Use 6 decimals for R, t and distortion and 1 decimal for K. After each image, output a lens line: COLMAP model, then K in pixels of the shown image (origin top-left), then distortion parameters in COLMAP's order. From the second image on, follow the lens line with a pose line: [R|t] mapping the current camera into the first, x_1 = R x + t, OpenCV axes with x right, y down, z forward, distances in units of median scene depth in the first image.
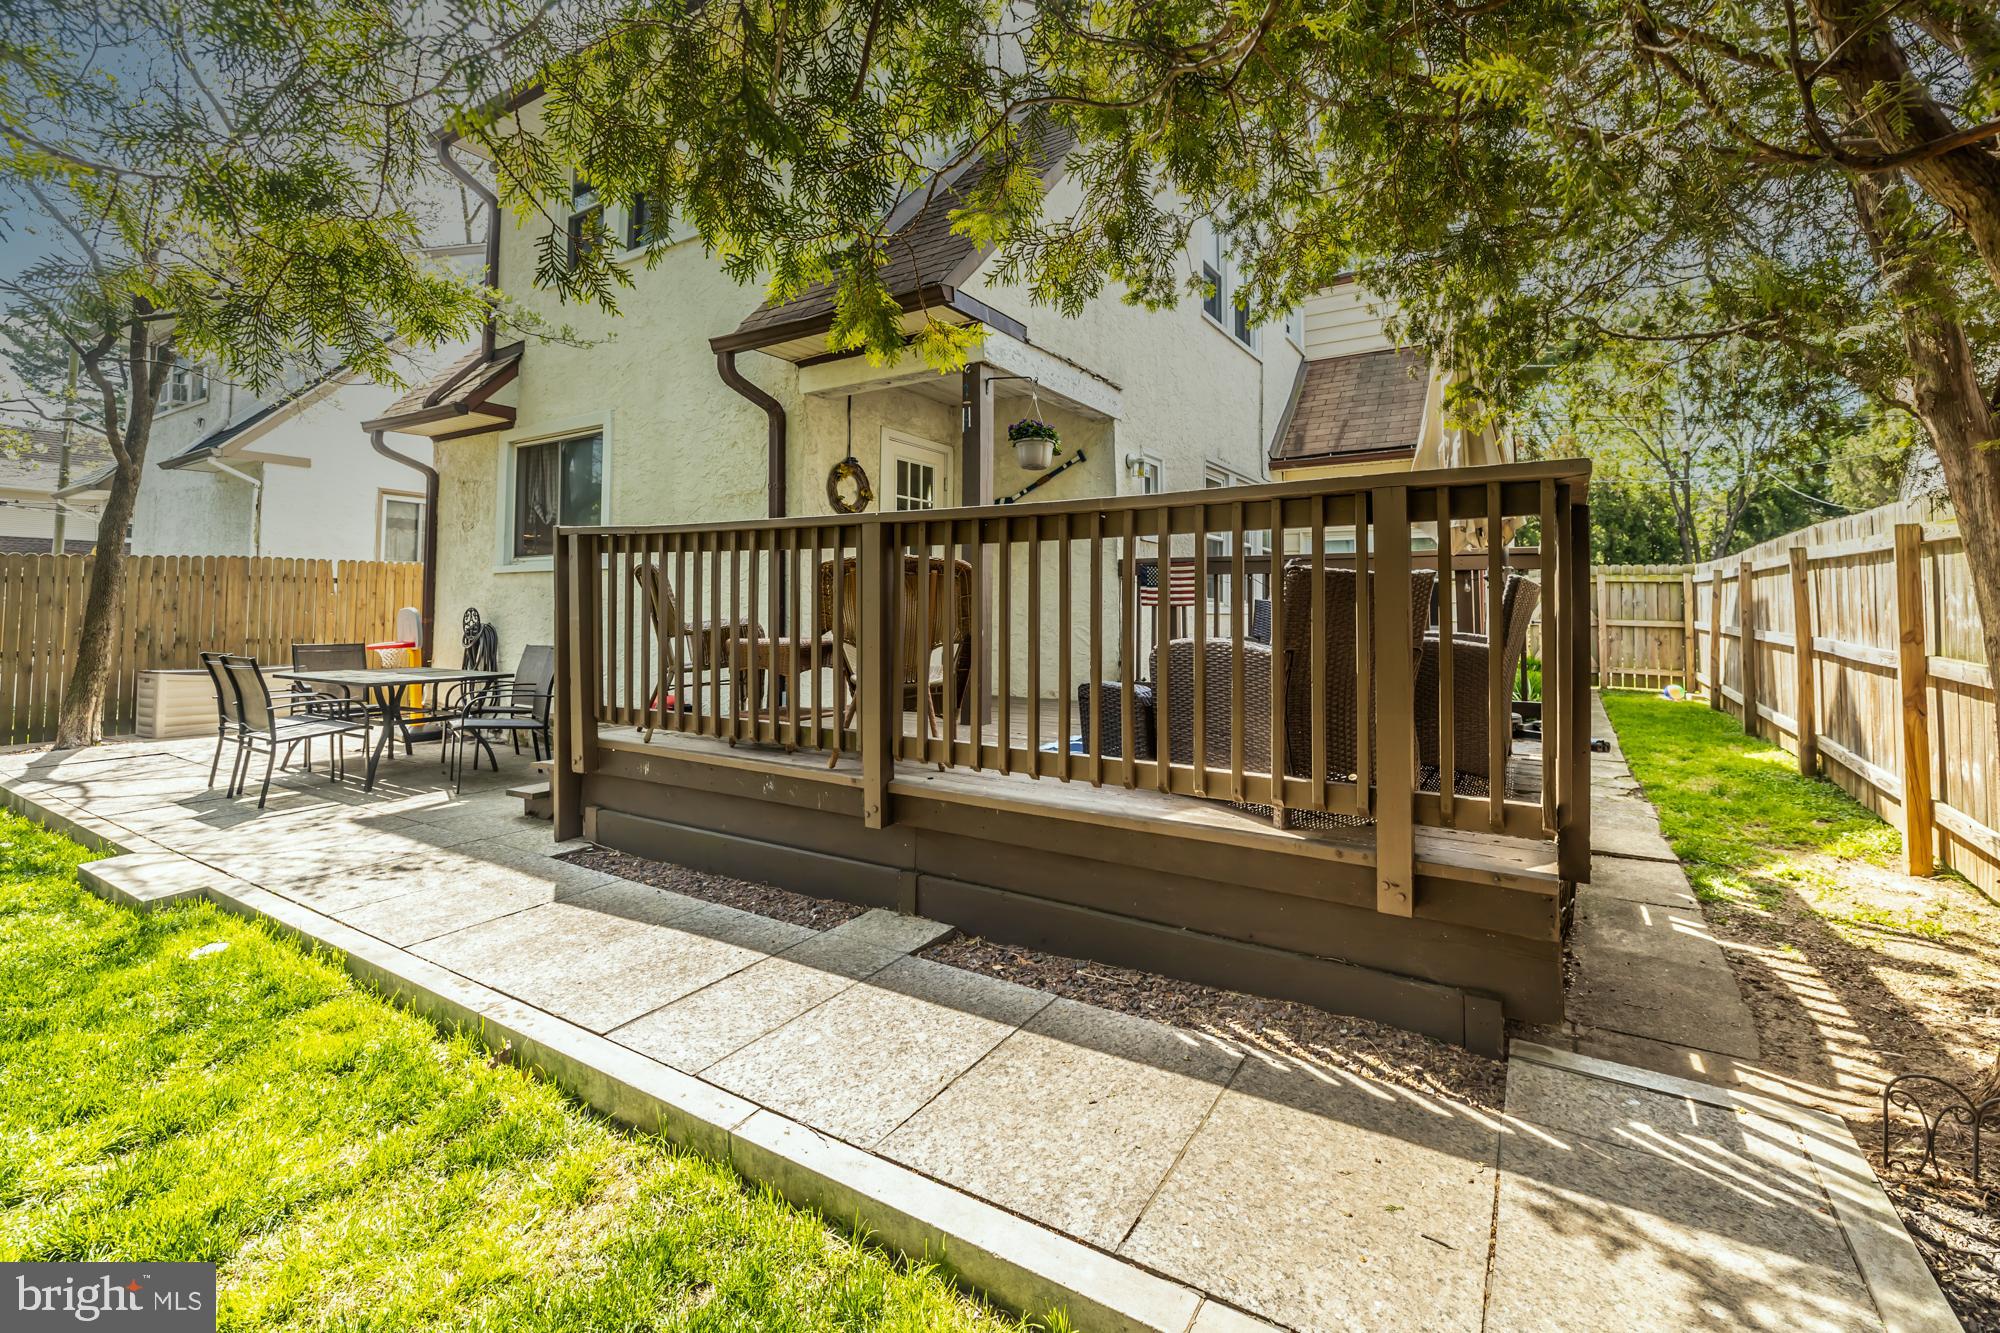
lens RADIAL K [[856.3, 0, 1058.8], [0, 856.3, 569.4], [0, 0, 1]] dist [0.012120, 0.000075]
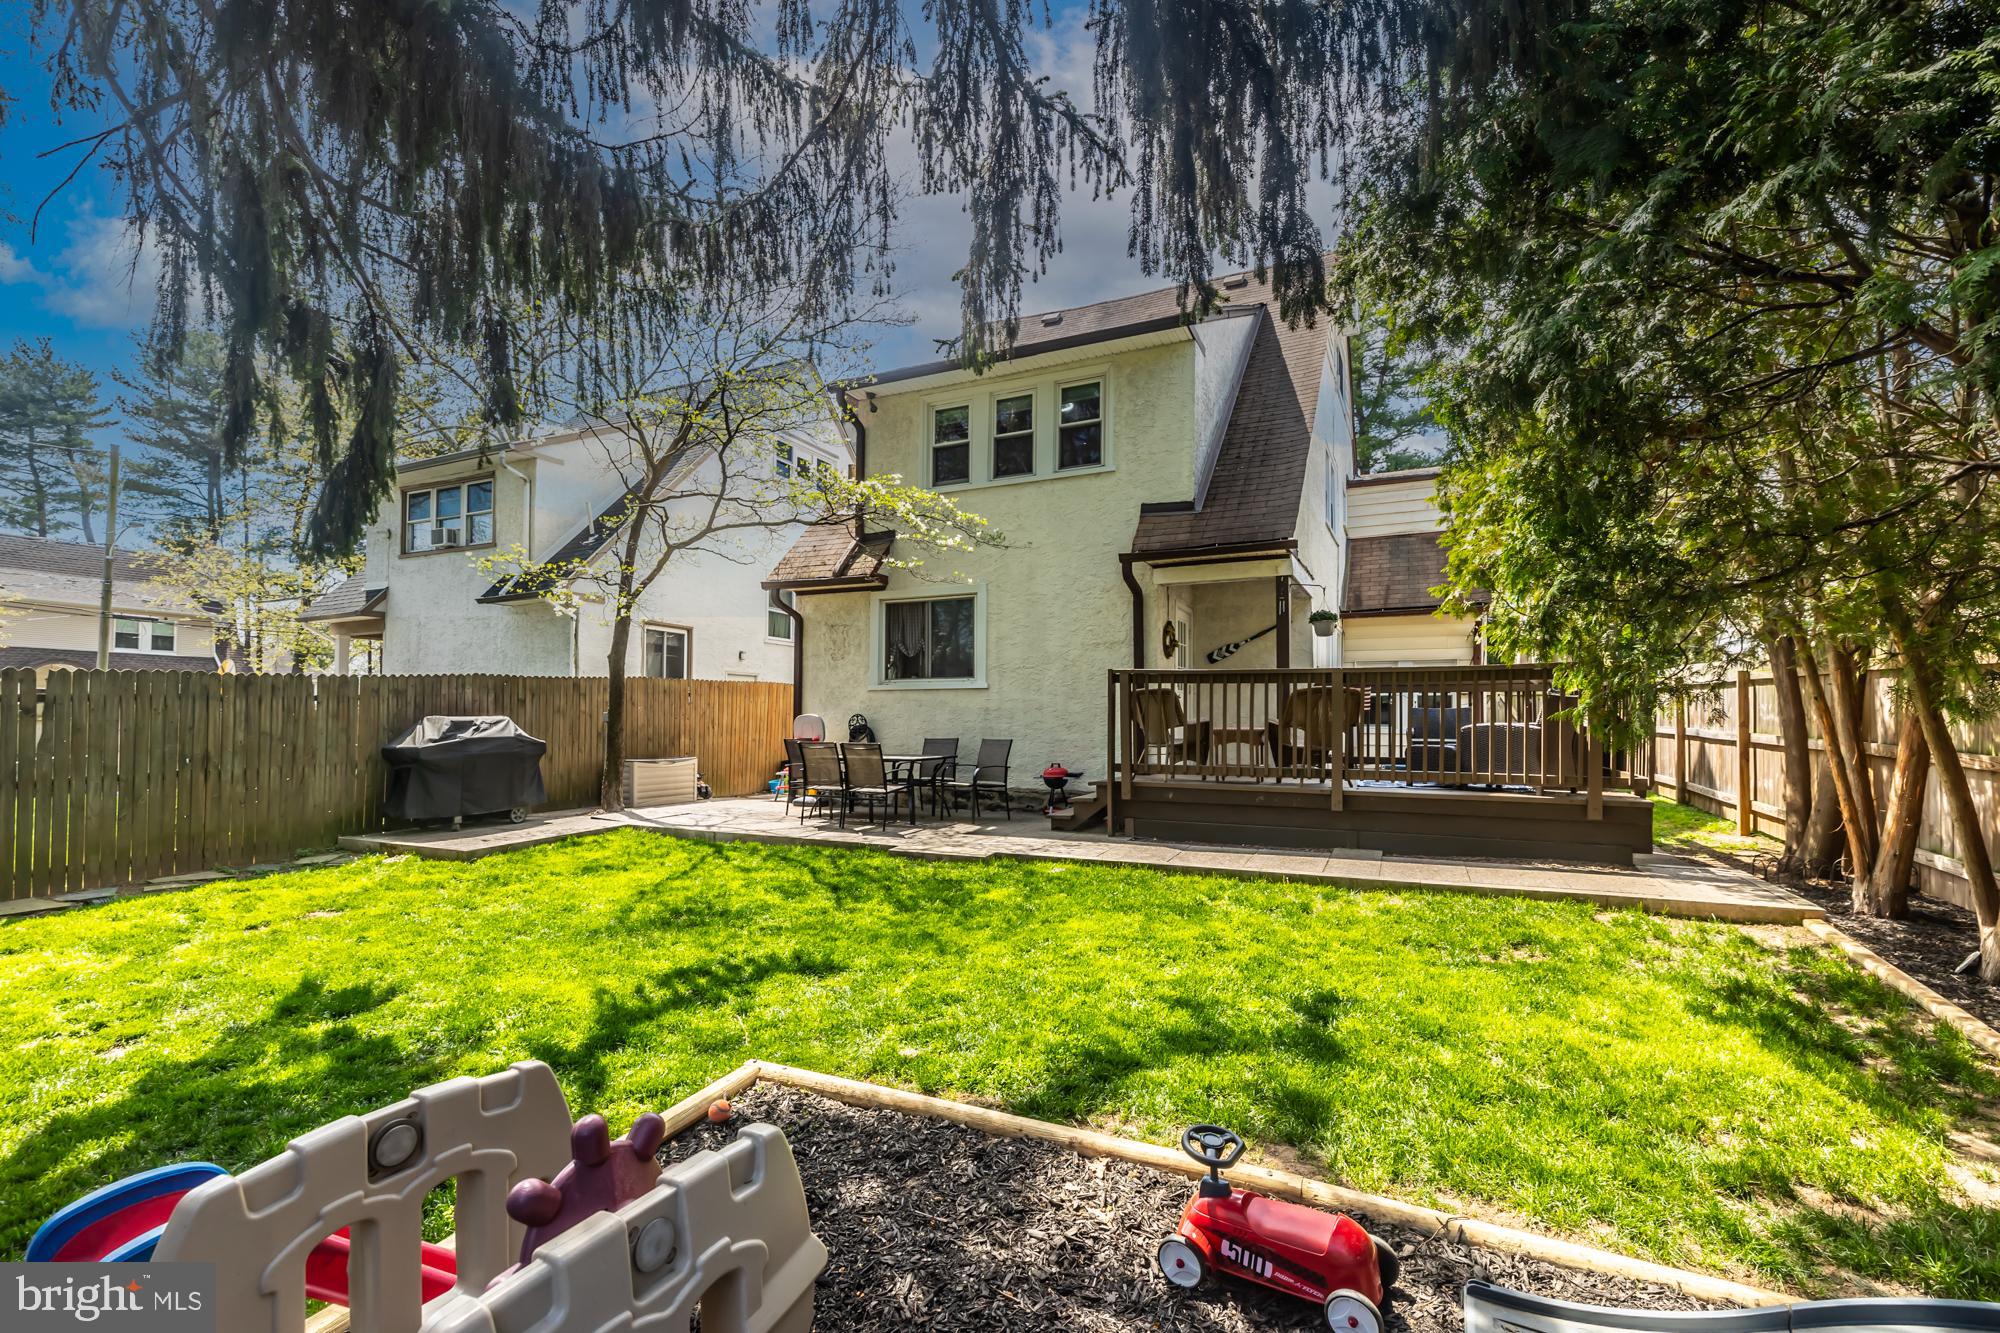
lens RADIAL K [[838.4, 0, 1008.1], [0, 838.4, 702.1], [0, 0, 1]] dist [-0.001045, -0.000030]
pose [[0.994722, 0.004224, 0.102518, -0.761121], [-0.006885, 0.999648, 0.025623, -0.012025], [-0.102373, -0.026194, 0.994401, -0.635846]]
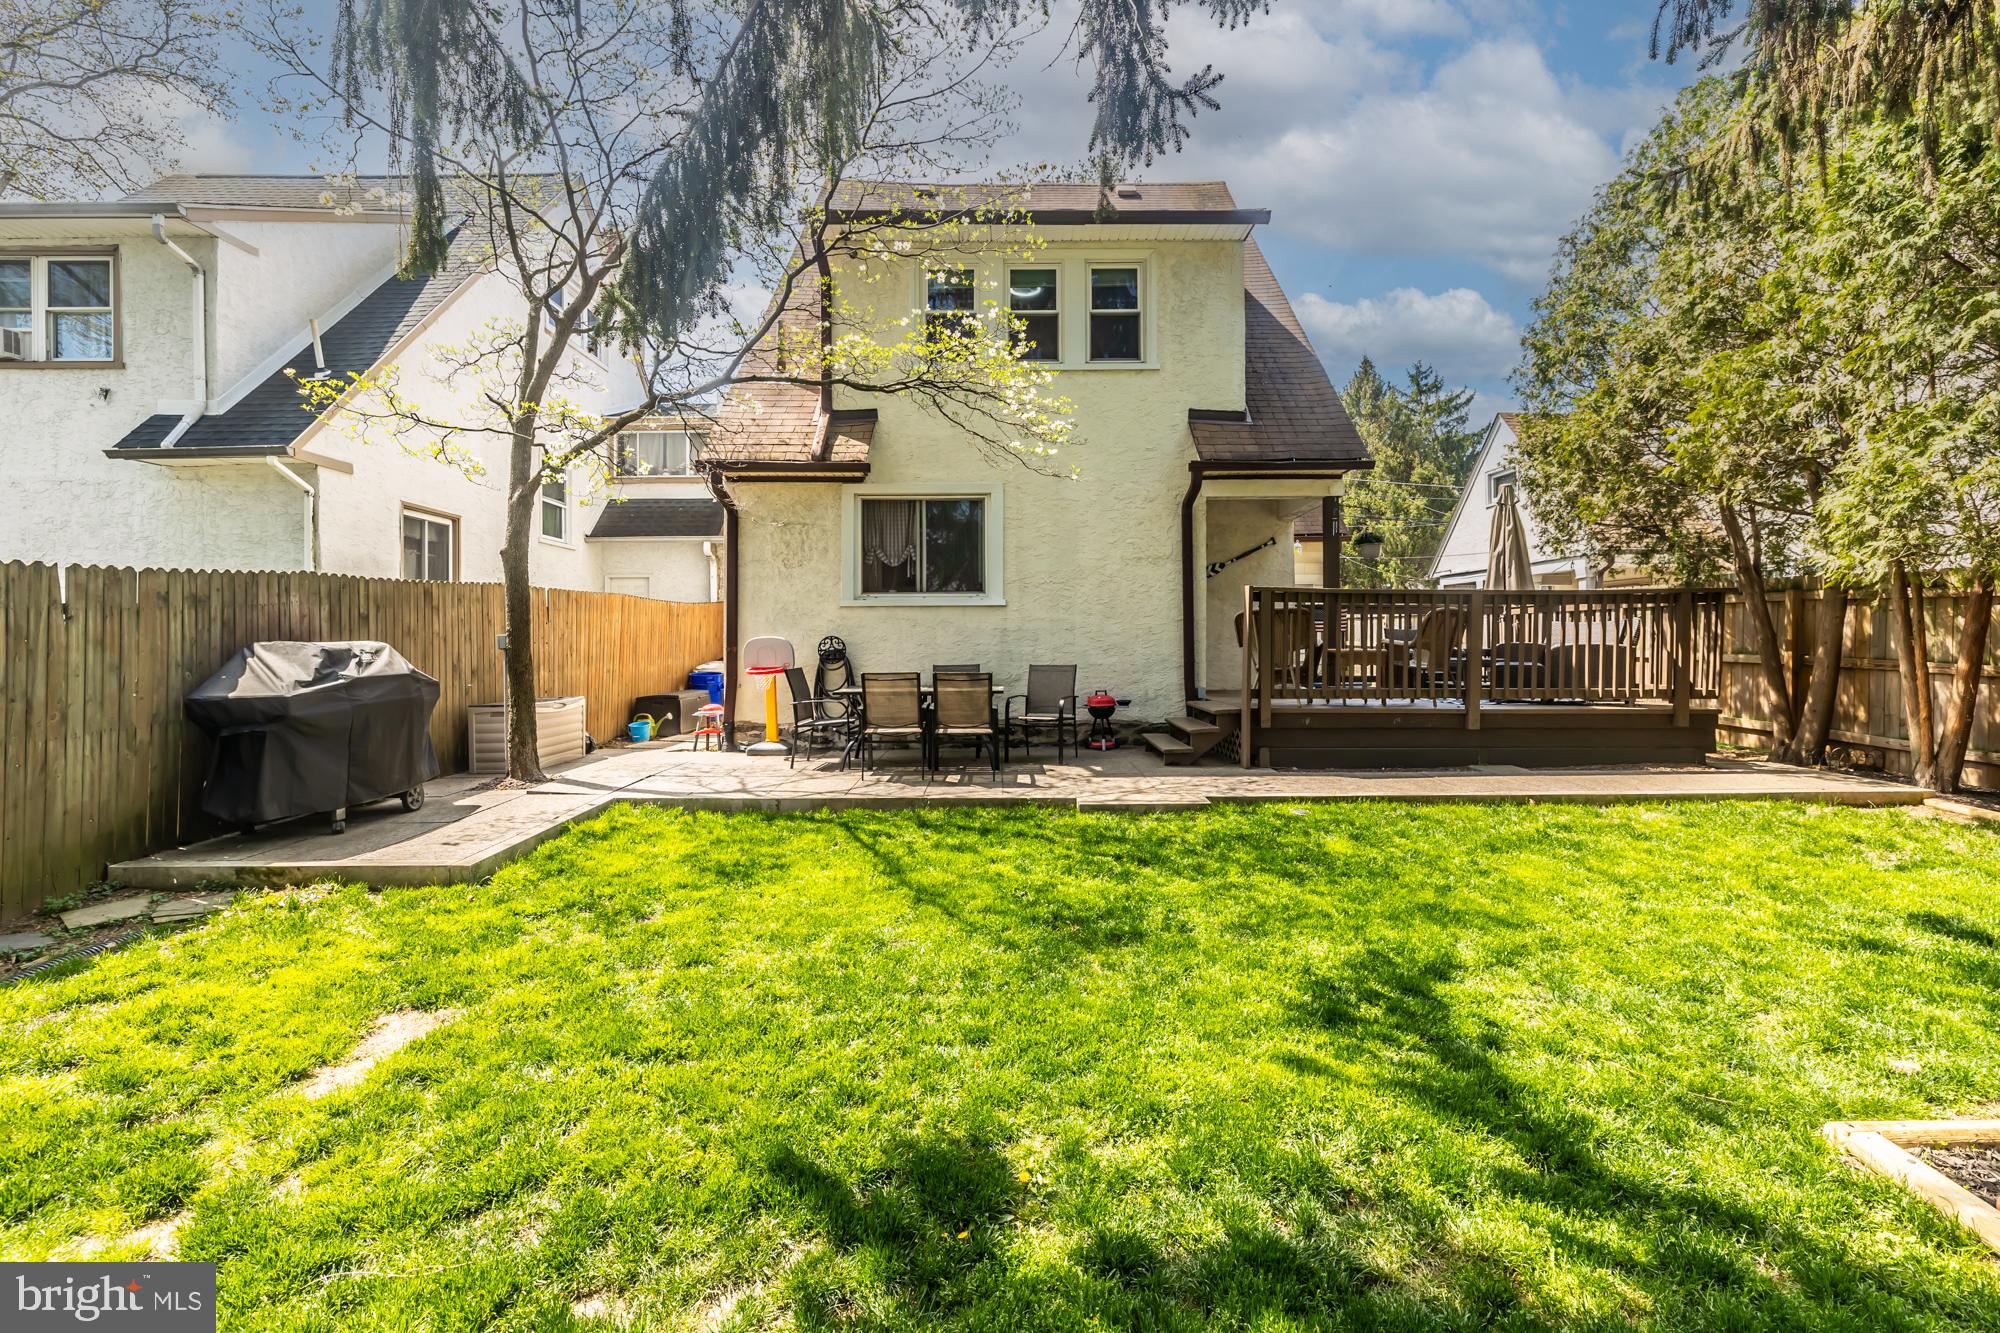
lens RADIAL K [[855.1, 0, 991.6], [0, 855.1, 642.9], [0, 0, 1]] dist [-0.000614, -0.000029]
pose [[0.861027, -0.003856, 0.508545, -1.457002], [-0.020880, 0.998860, 0.042927, 0.006455], [-0.508131, -0.047580, 0.859965, -0.181041]]
